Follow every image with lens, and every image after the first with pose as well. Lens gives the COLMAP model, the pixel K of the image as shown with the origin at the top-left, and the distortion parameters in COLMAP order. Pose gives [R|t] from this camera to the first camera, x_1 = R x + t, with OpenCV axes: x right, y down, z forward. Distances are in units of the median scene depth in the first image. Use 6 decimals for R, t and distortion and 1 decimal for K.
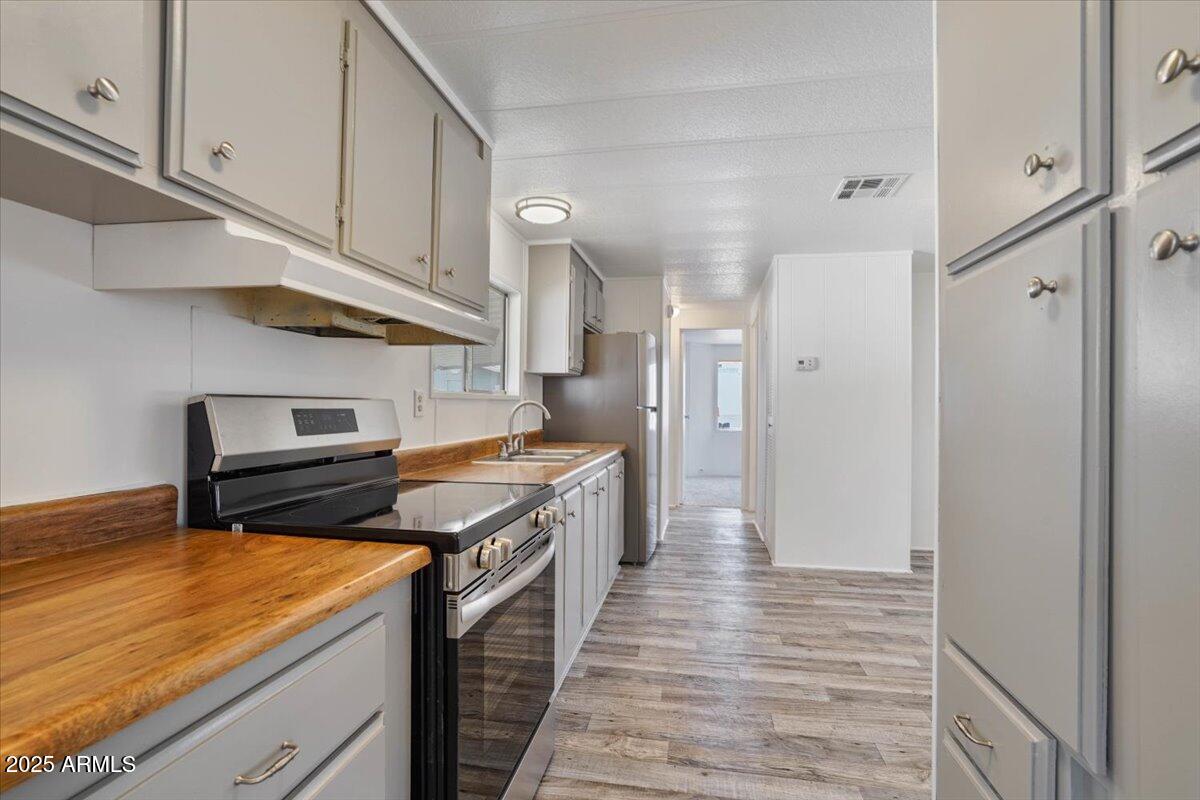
lens RADIAL K [[561.1, 0, 600.0], [0, 561.1, 400.0], [0, 0, 1]] dist [-0.055028, 0.031923]
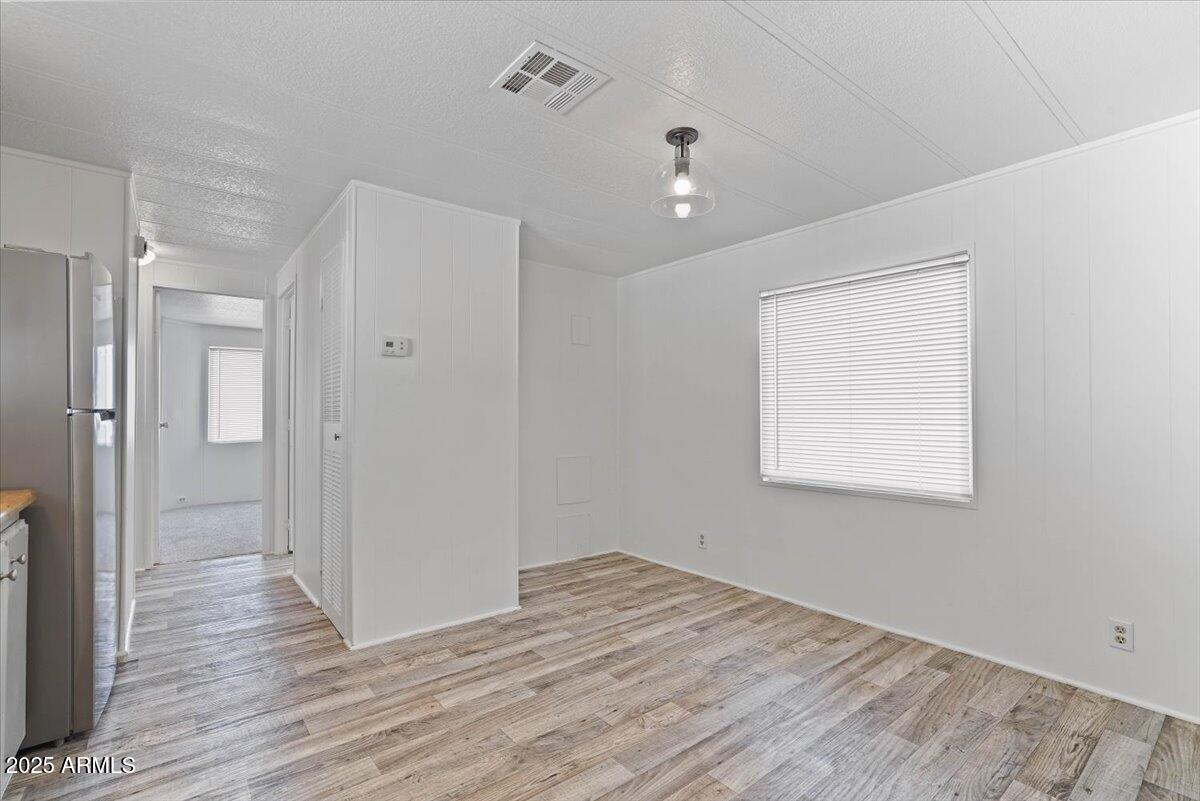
lens RADIAL K [[561.1, 0, 600.0], [0, 561.1, 400.5], [0, 0, 1]] dist [-0.055028, 0.031923]
pose [[0.658601, 0.005091, 0.752475, 0.014781], [-0.001811, 0.999985, -0.005180, 0.006343], [-0.752490, 0.002049, 0.658601, 0.388174]]
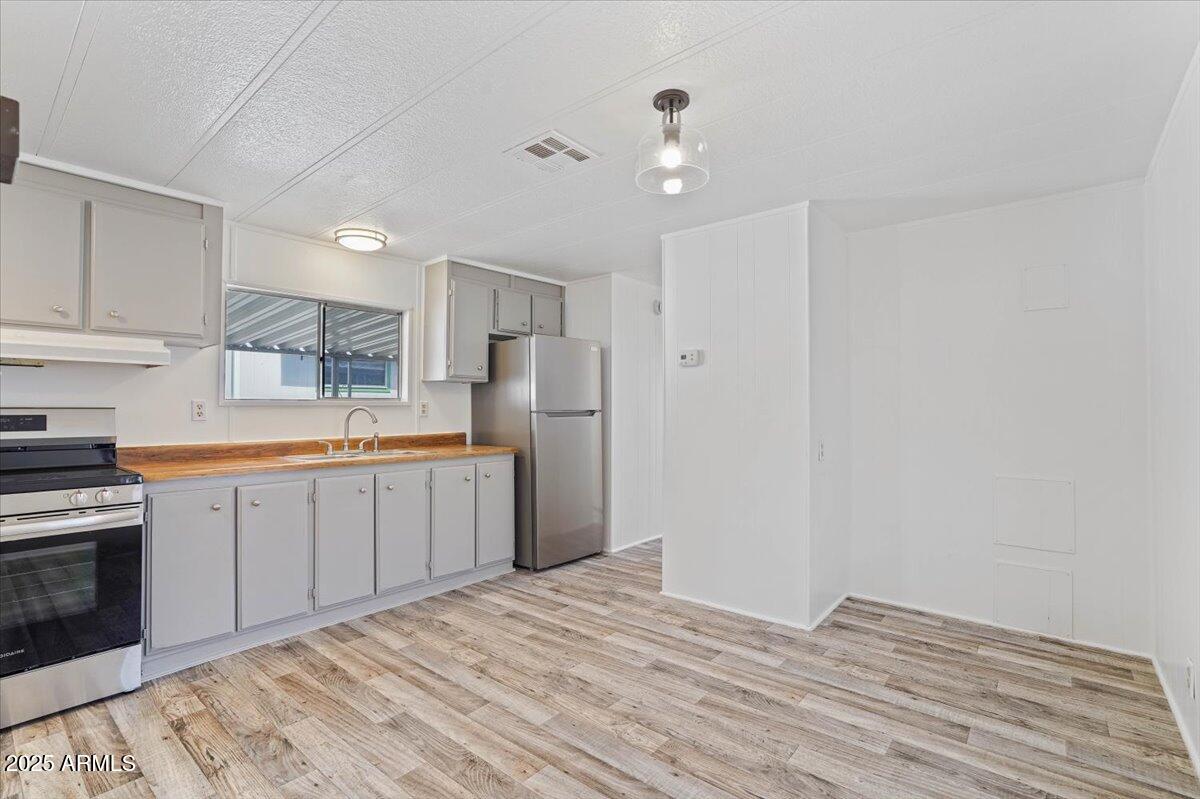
lens RADIAL K [[542.0, 0, 613.2], [0, 542.0, 441.3], [0, 0, 1]] dist [-0.053602, 0.027925]
pose [[0.876073, 0.018827, -0.481811, 0.727152], [0.009092, 0.998415, 0.055546, 0.010612], [0.482093, -0.053043, 0.874513, 0.257308]]
